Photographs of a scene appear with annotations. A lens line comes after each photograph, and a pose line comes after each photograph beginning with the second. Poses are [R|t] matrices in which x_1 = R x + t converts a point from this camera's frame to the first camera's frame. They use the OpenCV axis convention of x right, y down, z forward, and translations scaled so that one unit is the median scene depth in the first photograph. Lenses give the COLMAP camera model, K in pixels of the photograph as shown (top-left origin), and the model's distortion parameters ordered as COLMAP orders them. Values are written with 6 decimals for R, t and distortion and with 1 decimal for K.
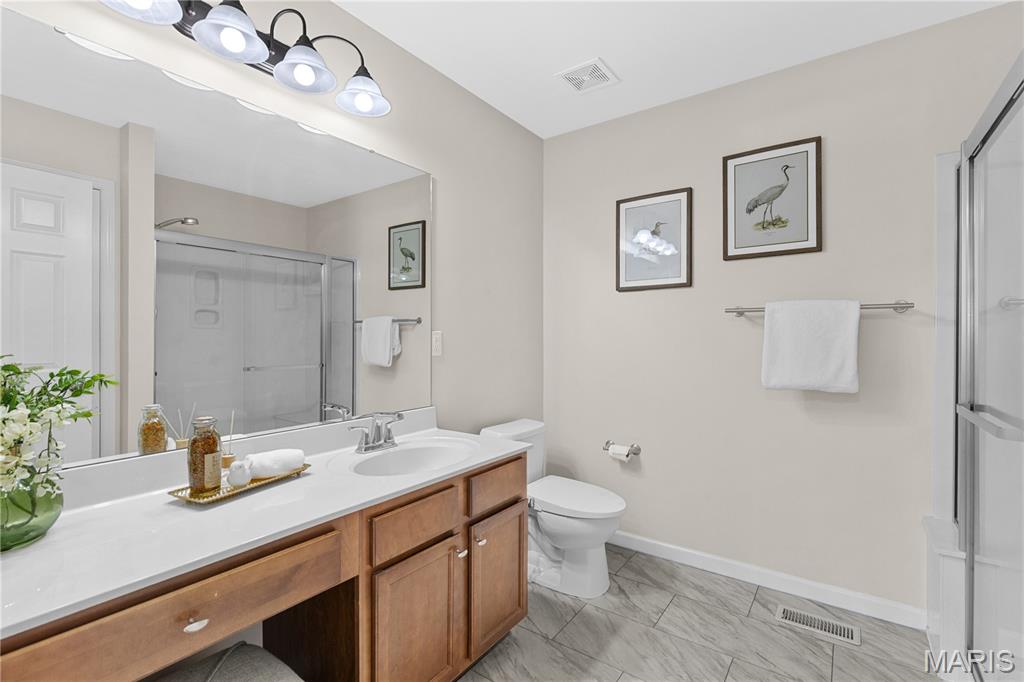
lens RADIAL K [[465.2, 0, 515.3], [0, 465.2, 337.2], [0, 0, 1]] dist [0.001135, 0.000417]
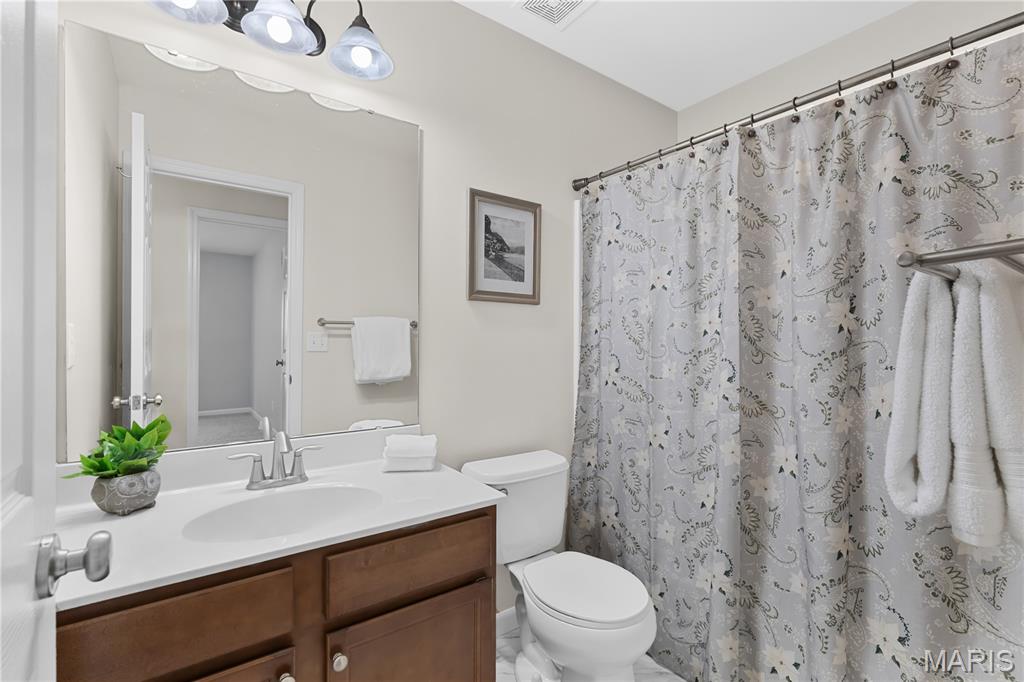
lens RADIAL K [[465.2, 0, 515.3], [0, 465.2, 337.2], [0, 0, 1]] dist [0.001135, 0.000417]
pose [[0.945584, 0.012626, -0.325133, 0.193983], [-0.012526, 0.999919, 0.002400, -0.003773], [0.325137, 0.001803, 0.945665, 0.258213]]
